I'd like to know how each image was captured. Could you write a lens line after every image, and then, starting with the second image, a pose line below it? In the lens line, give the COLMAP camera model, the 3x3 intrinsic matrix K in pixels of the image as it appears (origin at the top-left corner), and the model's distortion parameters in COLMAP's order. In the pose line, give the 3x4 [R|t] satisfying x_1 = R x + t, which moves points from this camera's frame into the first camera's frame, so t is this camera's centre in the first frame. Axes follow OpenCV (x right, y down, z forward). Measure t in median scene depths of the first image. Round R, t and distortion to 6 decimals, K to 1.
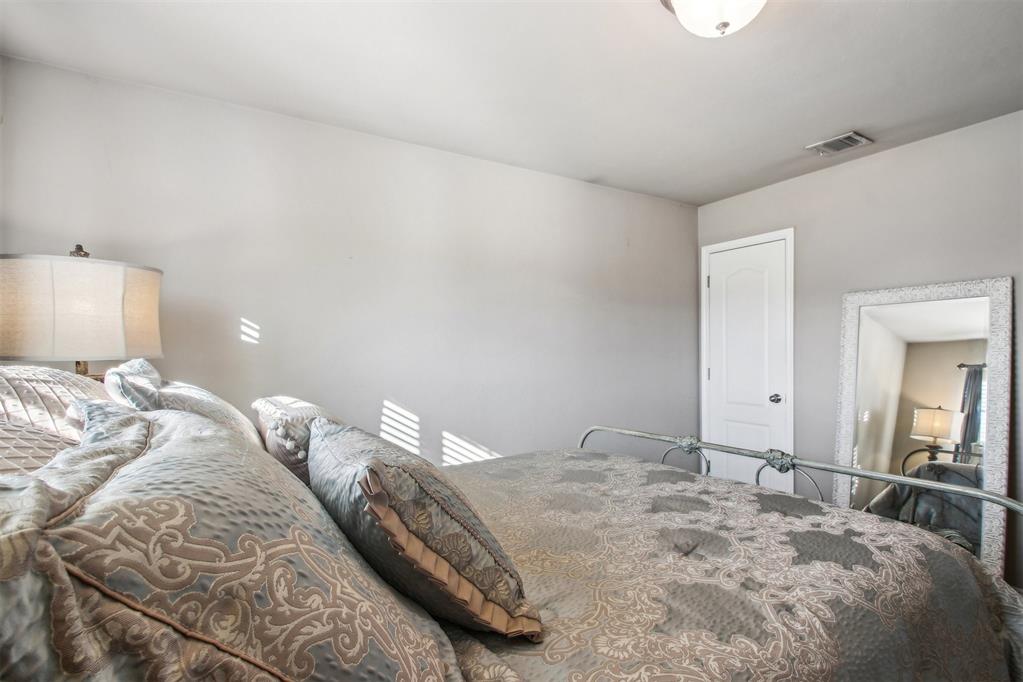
lens RADIAL K [[490.7, 0, 510.7], [0, 490.7, 344.0], [0, 0, 1]] dist [0.001312, -0.000165]
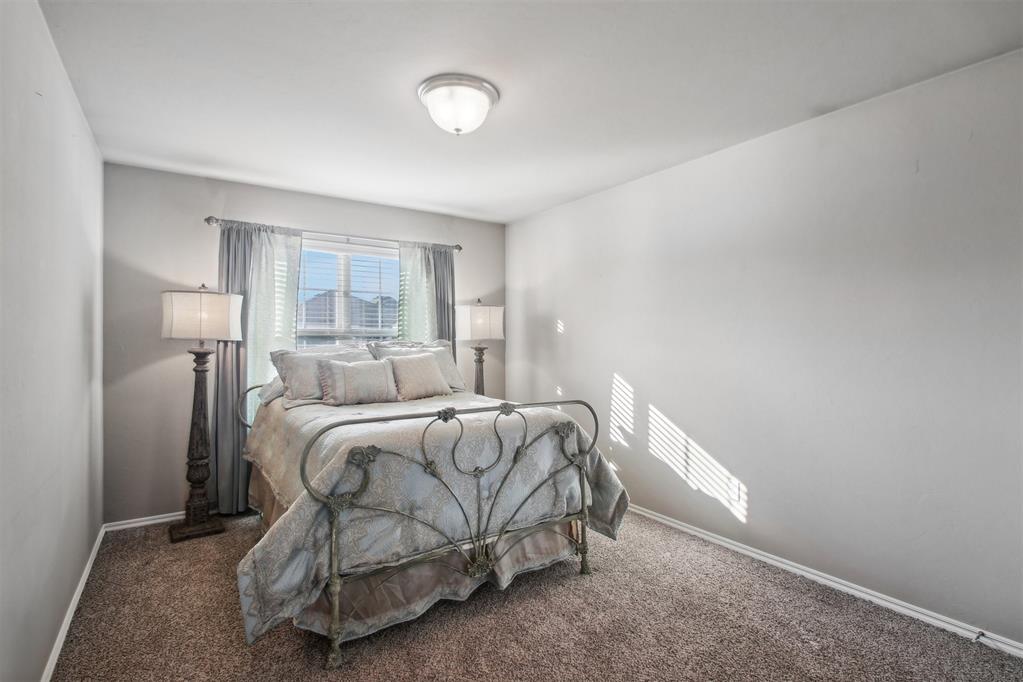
lens RADIAL K [[490.7, 0, 510.7], [0, 490.7, 344.0], [0, 0, 1]] dist [0.001312, -0.000165]
pose [[0.032891, 0.020665, -0.999245, 1.323445], [0.006458, 0.999761, 0.020888, -0.001107], [0.999438, -0.007141, 0.032749, 0.749386]]
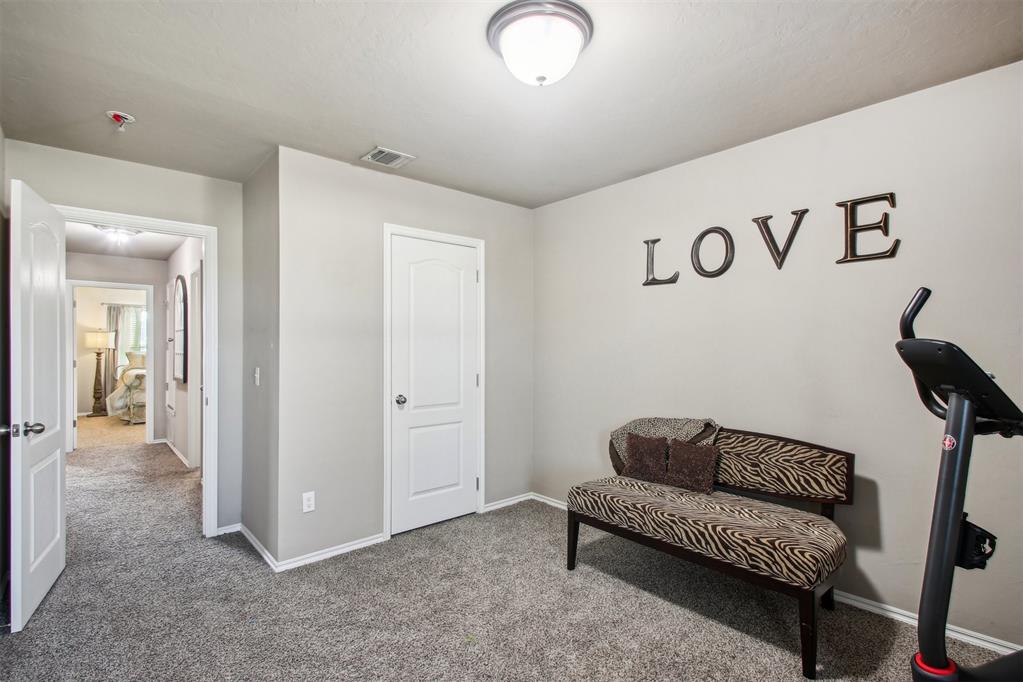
lens RADIAL K [[478.5, 0, 511.7], [0, 478.5, 346.2], [0, 0, 1]] dist [0.017803, -0.019779]
pose [[0.167139, 0.018556, -0.985759, 5.727766], [0.001961, 0.999815, 0.019153, -0.108711], [0.985931, -0.005135, 0.167072, 3.444796]]
